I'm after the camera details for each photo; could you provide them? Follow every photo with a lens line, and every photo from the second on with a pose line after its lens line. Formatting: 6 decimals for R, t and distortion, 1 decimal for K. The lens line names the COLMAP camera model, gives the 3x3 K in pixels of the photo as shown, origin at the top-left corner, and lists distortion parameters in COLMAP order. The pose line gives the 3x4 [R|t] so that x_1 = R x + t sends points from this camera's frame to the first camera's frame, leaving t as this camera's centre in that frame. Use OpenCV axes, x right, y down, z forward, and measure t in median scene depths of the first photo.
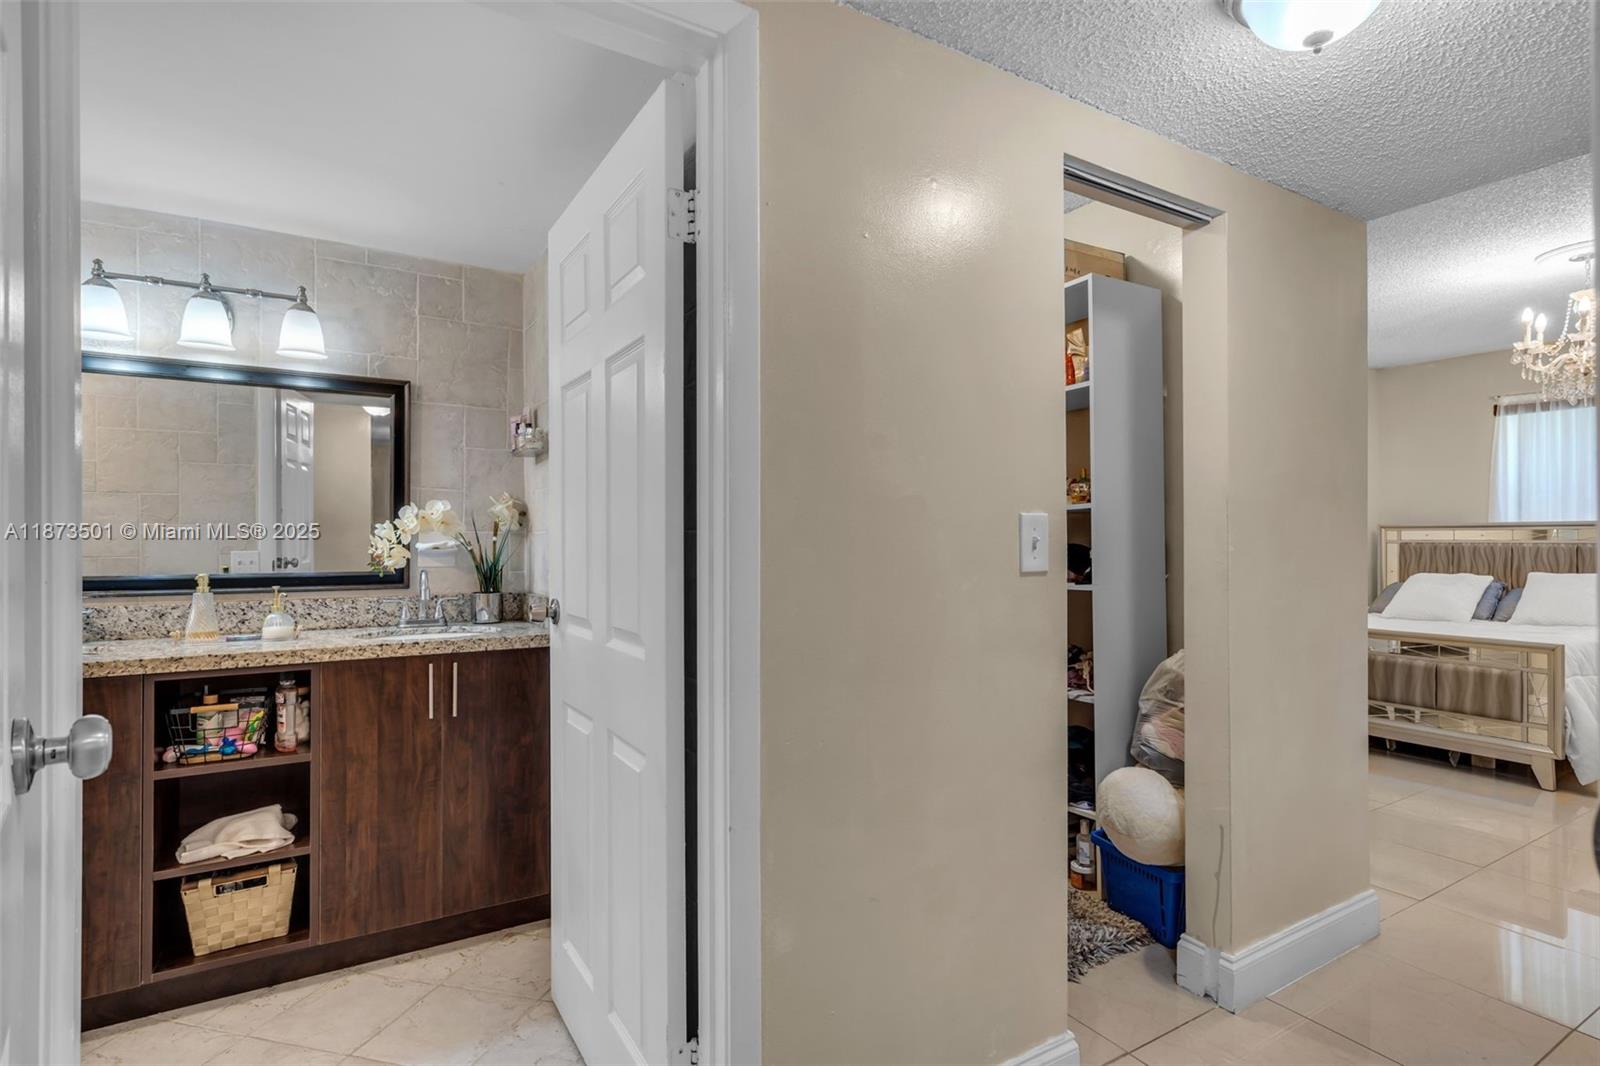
lens RADIAL K [[759.1, 0, 796.9], [0, 759.1, 567.9], [0, 0, 1]] dist [0.001543, 0.001113]
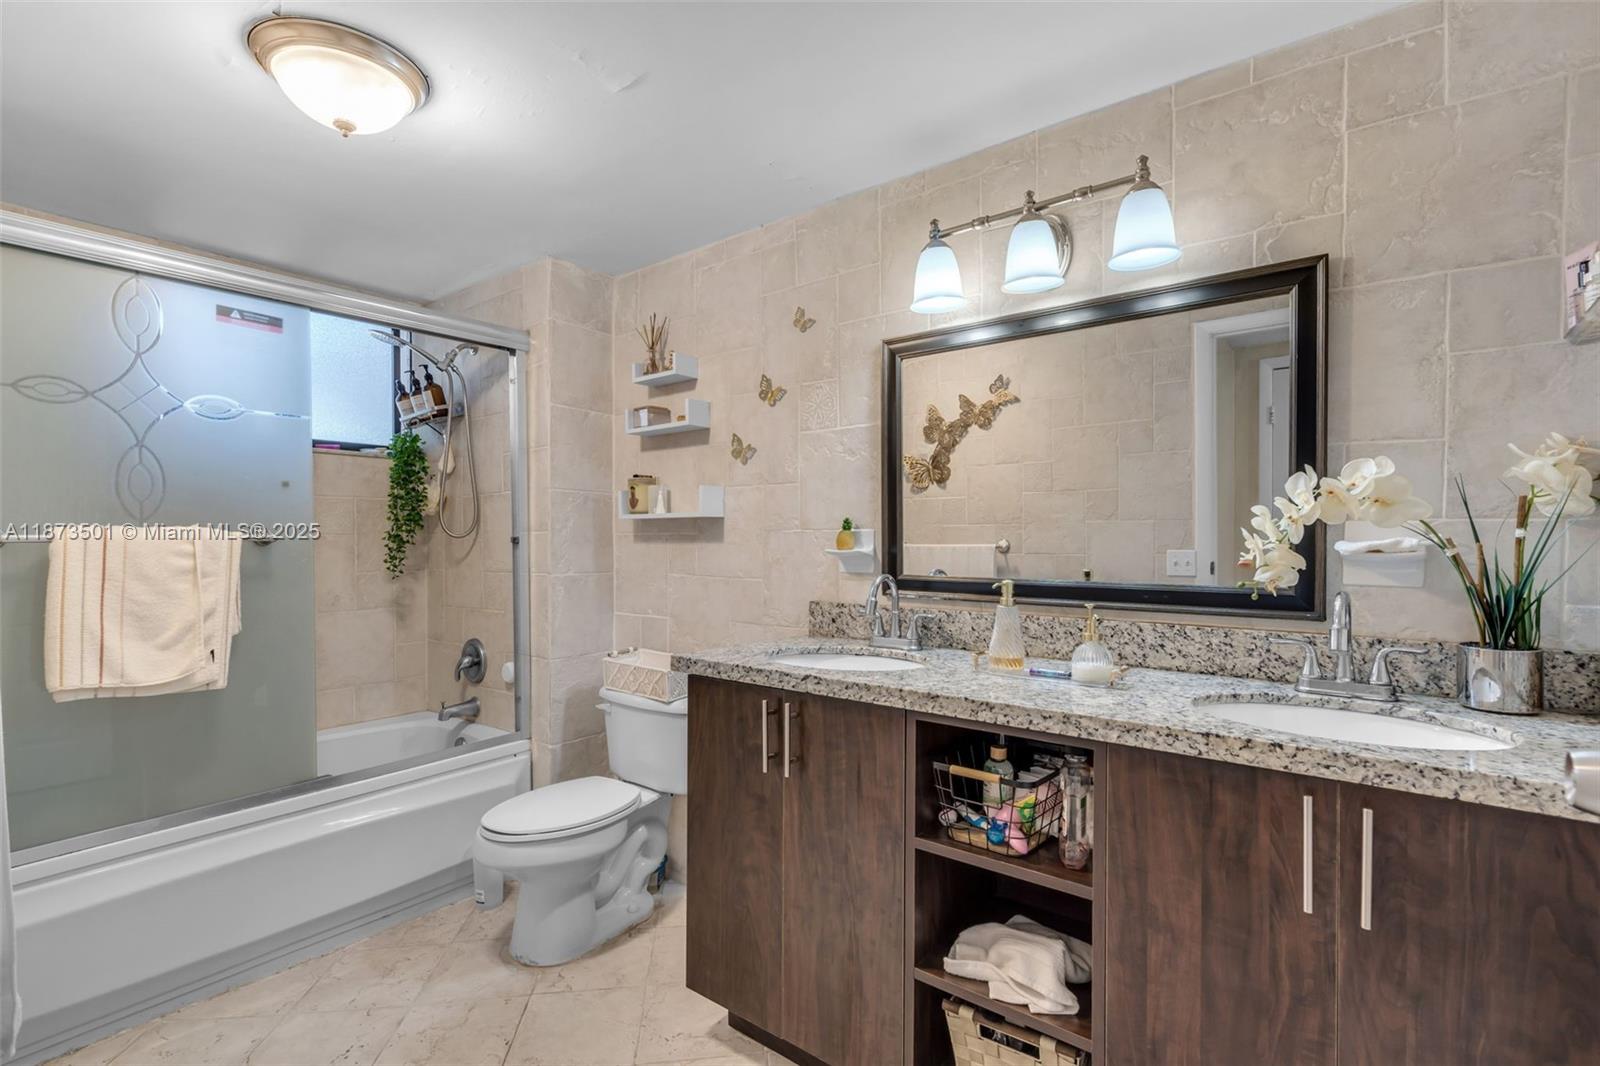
lens RADIAL K [[741.5, 0, 800.0], [0, 741.5, 533.0], [0, 0, 1]] dist [0.001667, 0.000497]
pose [[0.355698, -0.006228, -0.934580, -0.157005], [-0.035305, 0.999175, -0.020096, -0.016713], [0.933934, 0.040143, 0.355185, 0.519402]]
